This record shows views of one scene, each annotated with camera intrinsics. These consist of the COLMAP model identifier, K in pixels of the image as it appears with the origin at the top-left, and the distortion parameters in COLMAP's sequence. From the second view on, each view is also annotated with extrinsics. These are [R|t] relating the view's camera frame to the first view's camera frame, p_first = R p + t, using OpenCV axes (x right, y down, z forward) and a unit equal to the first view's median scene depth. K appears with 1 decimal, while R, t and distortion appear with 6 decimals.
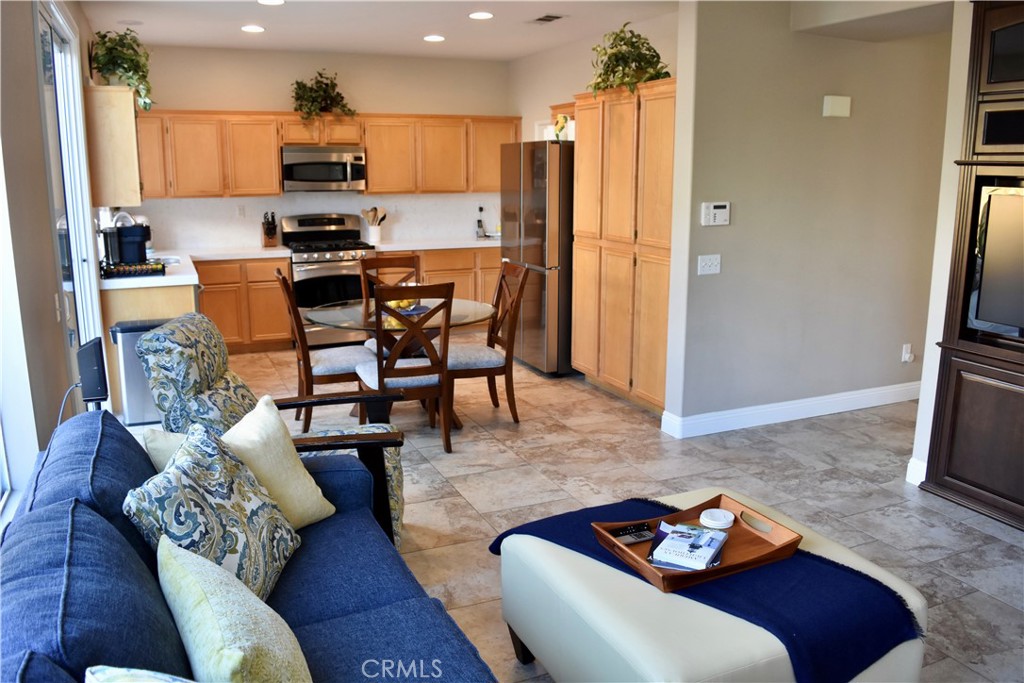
lens RADIAL K [[800.5, 0, 508.5], [0, 800.5, 336.9], [0, 0, 1]] dist [-0.090383, 0.014577]
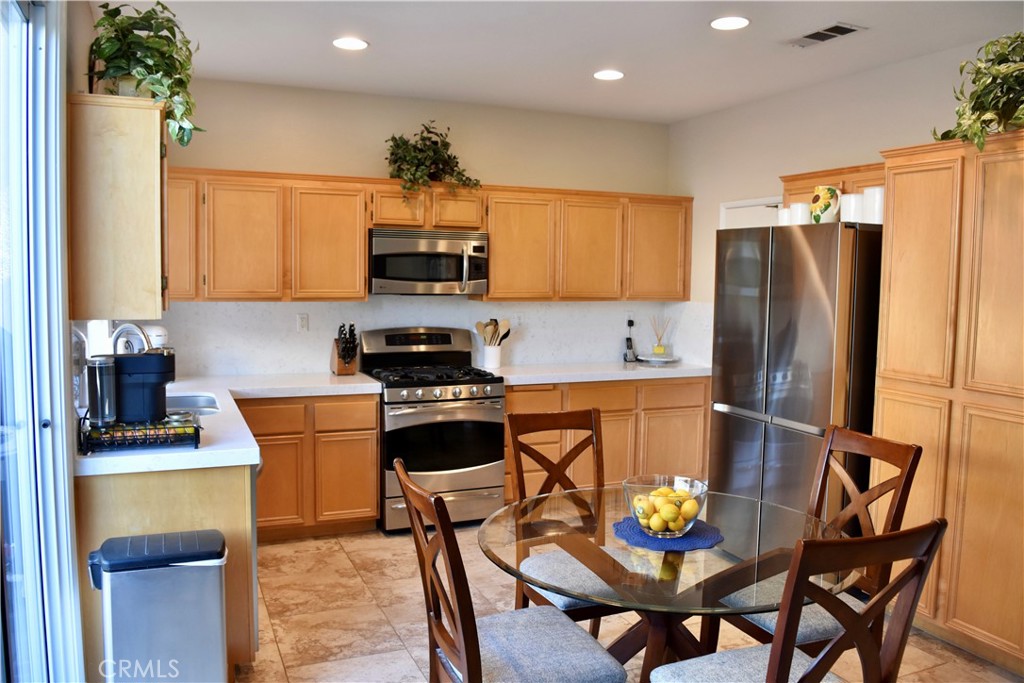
lens RADIAL K [[800.5, 0, 508.5], [0, 800.5, 336.9], [0, 0, 1]] dist [-0.090383, 0.014577]
pose [[0.999876, 0.014698, -0.005683, -0.168166], [-0.015291, 0.992101, -0.124508, -0.067471], [0.003808, 0.124579, 0.992202, 0.344447]]
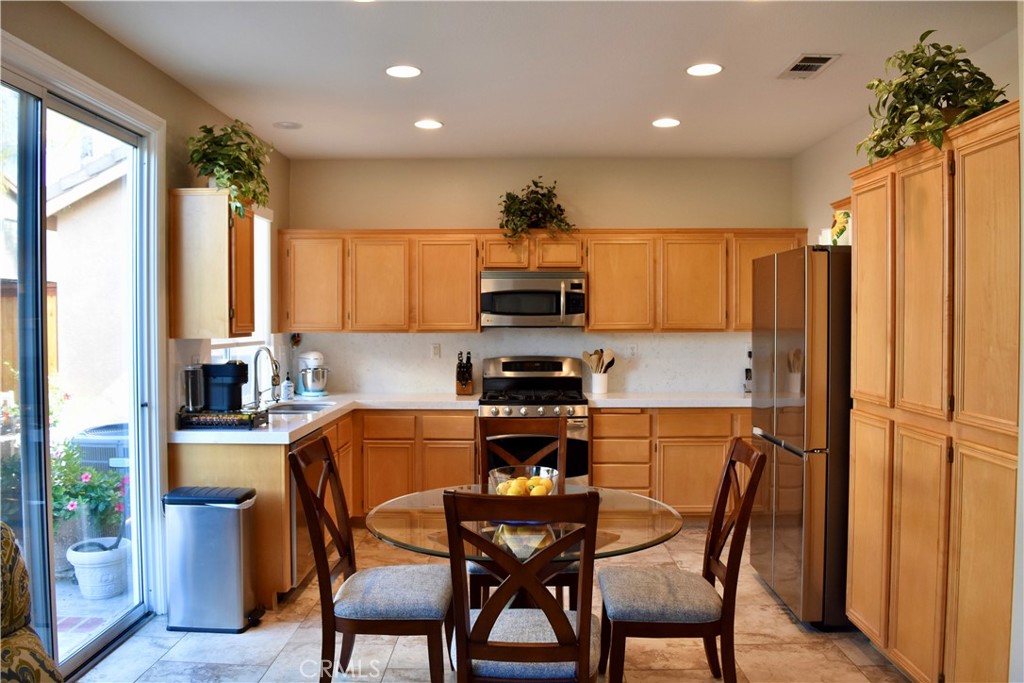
lens RADIAL K [[800.5, 0, 508.5], [0, 800.5, 336.9], [0, 0, 1]] dist [-0.090383, 0.014577]
pose [[0.909648, 0.007938, -0.415305, 0.079164], [-0.081717, 0.983699, -0.160182, -0.048529], [0.407263, 0.179647, 0.895468, 0.302818]]
